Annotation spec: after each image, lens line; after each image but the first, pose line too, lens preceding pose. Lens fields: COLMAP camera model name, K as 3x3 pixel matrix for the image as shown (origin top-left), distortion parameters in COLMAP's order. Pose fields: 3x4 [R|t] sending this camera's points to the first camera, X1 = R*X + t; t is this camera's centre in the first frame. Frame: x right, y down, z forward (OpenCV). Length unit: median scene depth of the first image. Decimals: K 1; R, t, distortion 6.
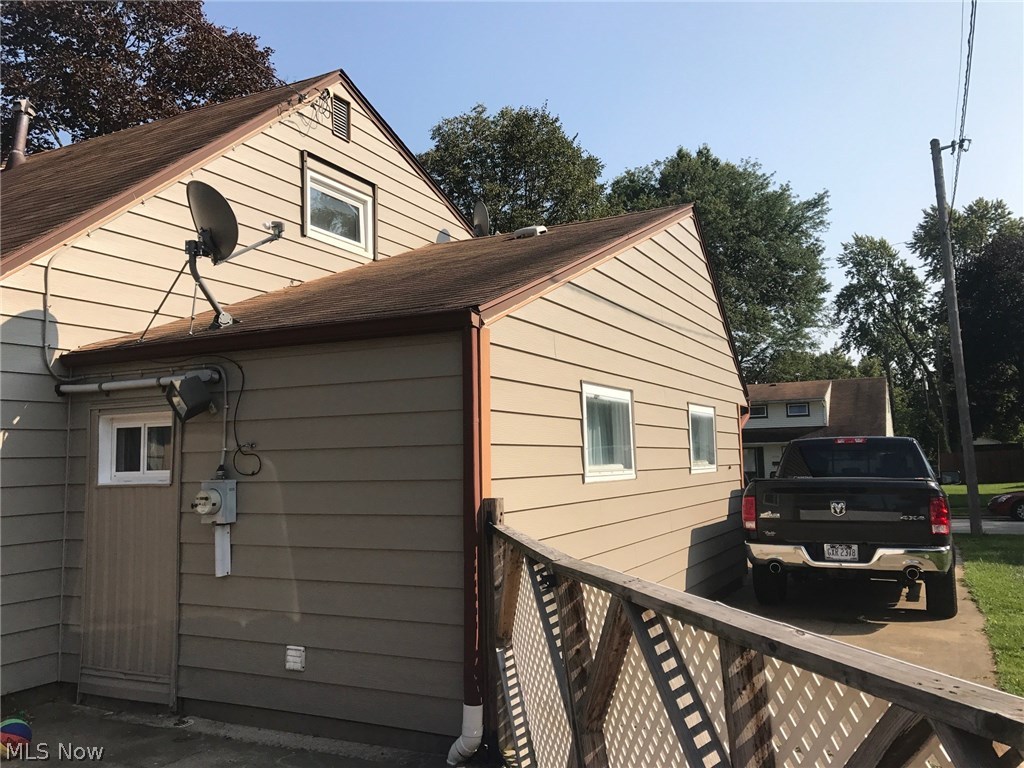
lens RADIAL K [[842.3, 0, 513.2], [0, 842.3, 382.3], [0, 0, 1]] dist [0.005570, -0.002052]
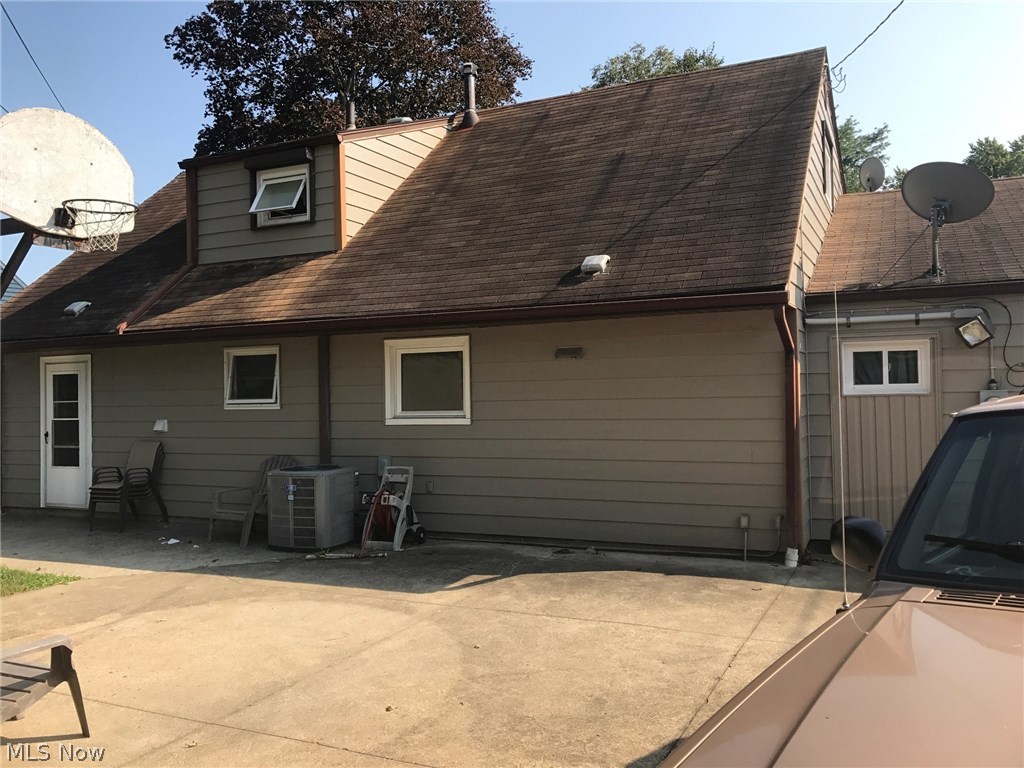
lens RADIAL K [[842.3, 0, 510.8], [0, 842.3, 382.0], [0, 0, 1]] dist [0.005570, -0.002052]
pose [[0.999864, 0.004820, 0.015793, -1.012603], [-0.006100, 0.996612, 0.082019, -0.003159], [-0.015344, -0.082104, 0.996506, -0.300658]]
